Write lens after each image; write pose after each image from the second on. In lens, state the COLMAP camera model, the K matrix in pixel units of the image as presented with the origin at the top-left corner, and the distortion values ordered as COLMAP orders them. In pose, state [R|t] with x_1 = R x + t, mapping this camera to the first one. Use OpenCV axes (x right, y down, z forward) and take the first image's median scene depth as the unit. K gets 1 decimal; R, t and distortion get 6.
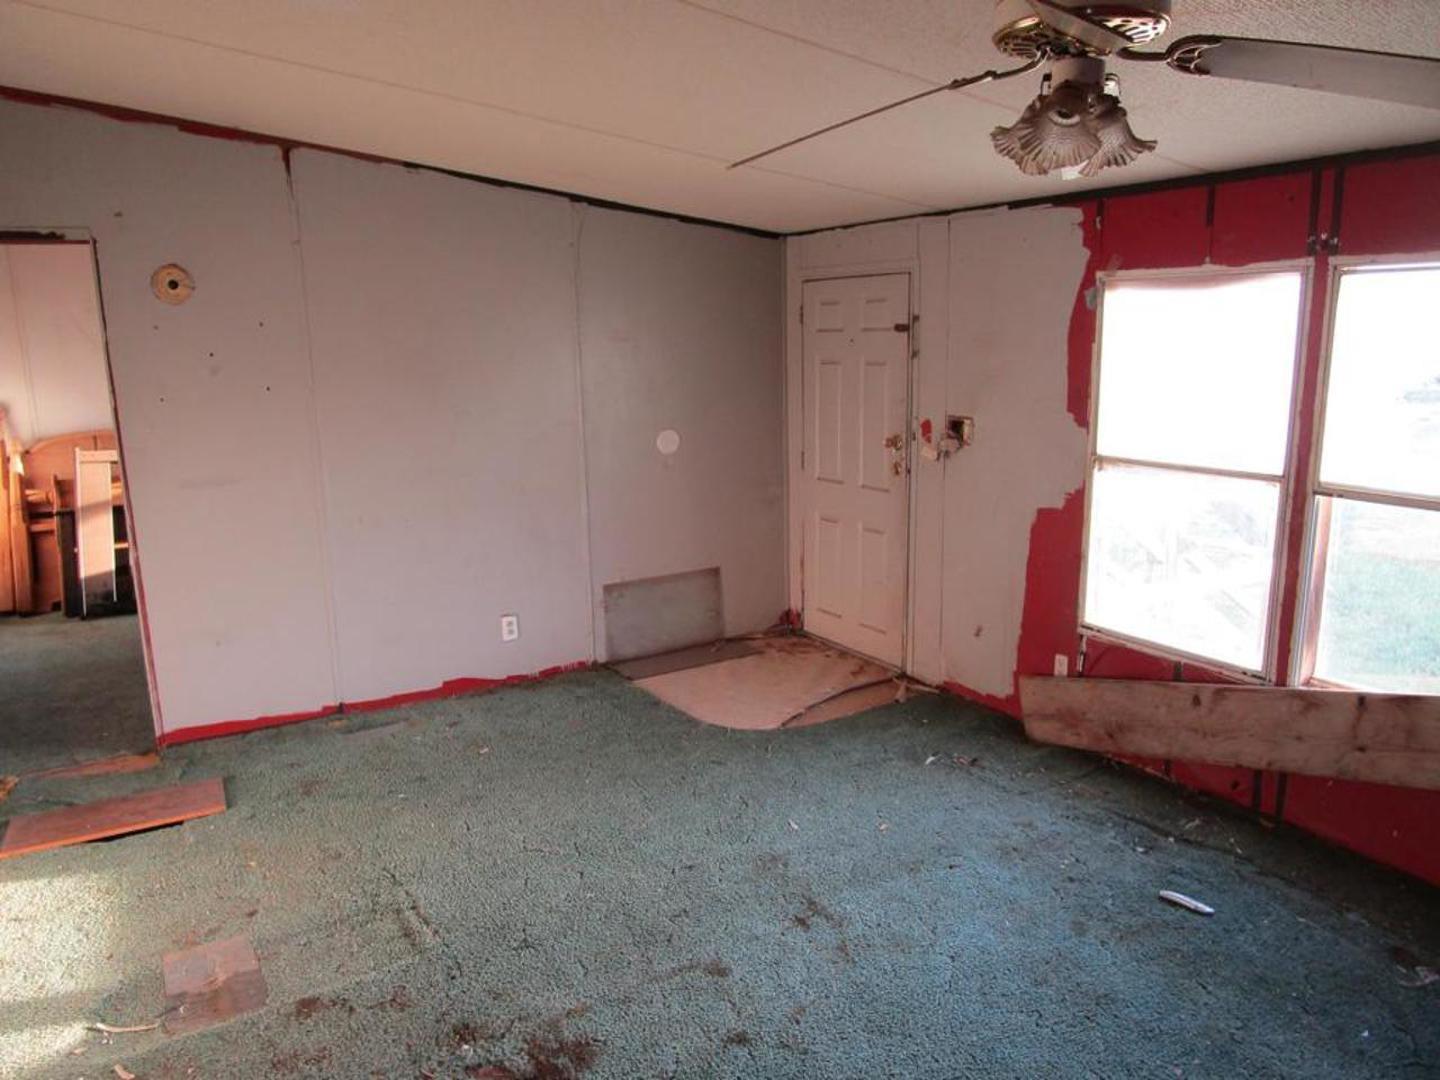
lens RADIAL K [[1051.6, 0, 704.4], [0, 1051.6, 542.1], [0, 0, 1]] dist [-0.015043, 0.007059]
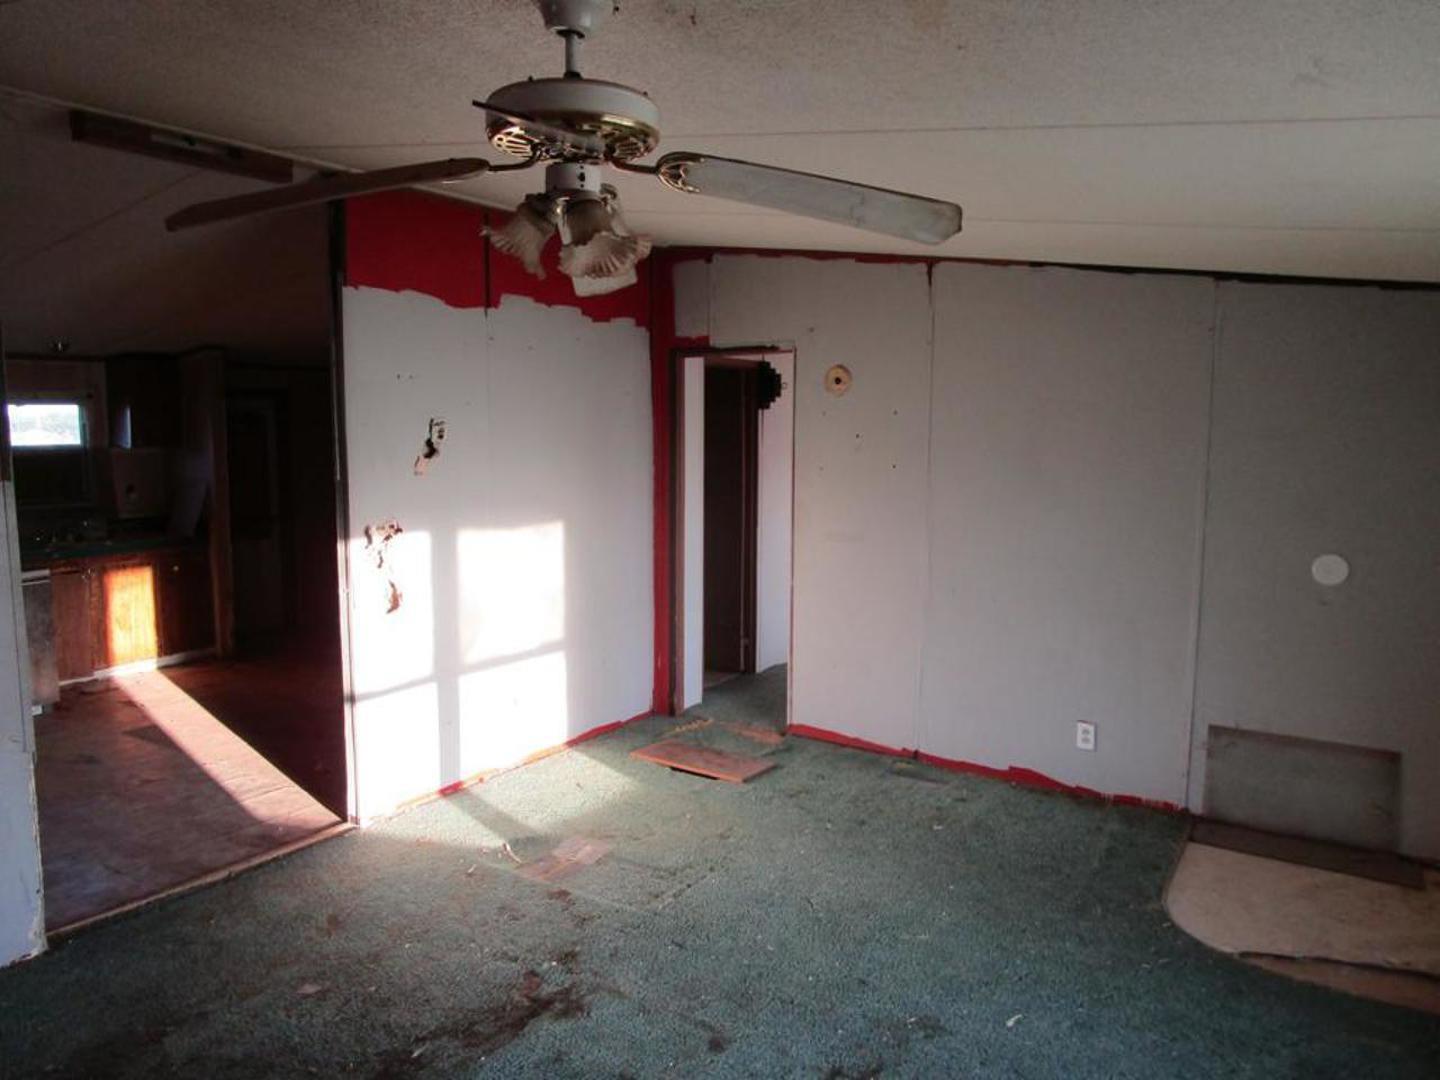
lens RADIAL K [[1051.6, 0, 704.4], [0, 1051.6, 542.1], [0, 0, 1]] dist [-0.015043, 0.007059]
pose [[0.419407, 0.130049, -0.898435, 0.547604], [-0.192380, 0.979940, 0.052040, -0.079508], [0.887180, 0.151015, 0.436012, 0.292877]]
